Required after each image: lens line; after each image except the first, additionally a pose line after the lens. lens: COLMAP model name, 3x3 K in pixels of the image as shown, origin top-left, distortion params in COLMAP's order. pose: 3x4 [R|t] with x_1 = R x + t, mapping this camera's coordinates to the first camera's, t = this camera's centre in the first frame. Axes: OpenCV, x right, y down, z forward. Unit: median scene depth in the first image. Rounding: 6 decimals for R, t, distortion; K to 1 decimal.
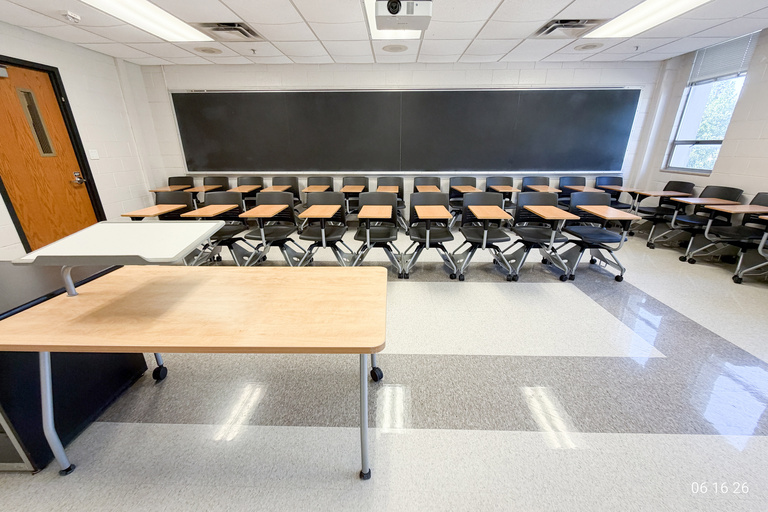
lens RADIAL K [[302.4, 0, 384.0], [0, 302.4, 256.0], [0, 0, 1]] dist [0.004074, 0.000052]
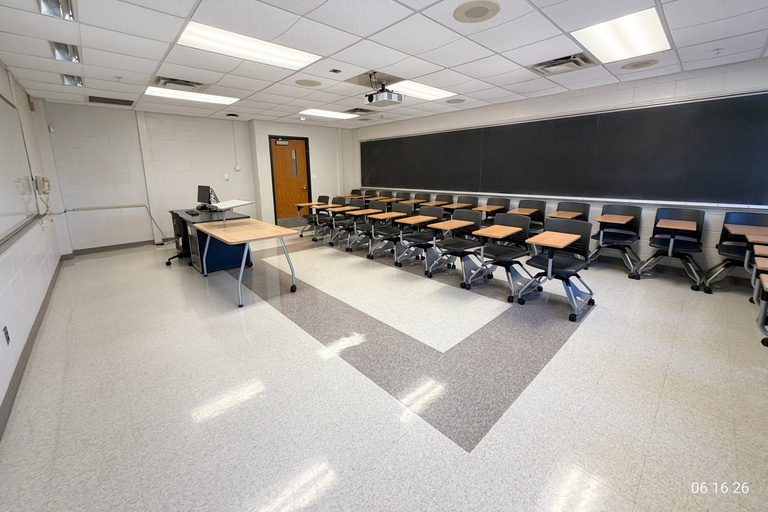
lens RADIAL K [[307.3, 0, 385.9], [0, 307.3, 224.9], [0, 0, 1]] dist [-0.000477, 0.000015]
pose [[0.700900, 0.117590, -0.703499, 0.333291], [-0.236554, 0.968816, -0.073743, 0.002716], [0.672890, 0.218103, 0.706860, -0.009472]]
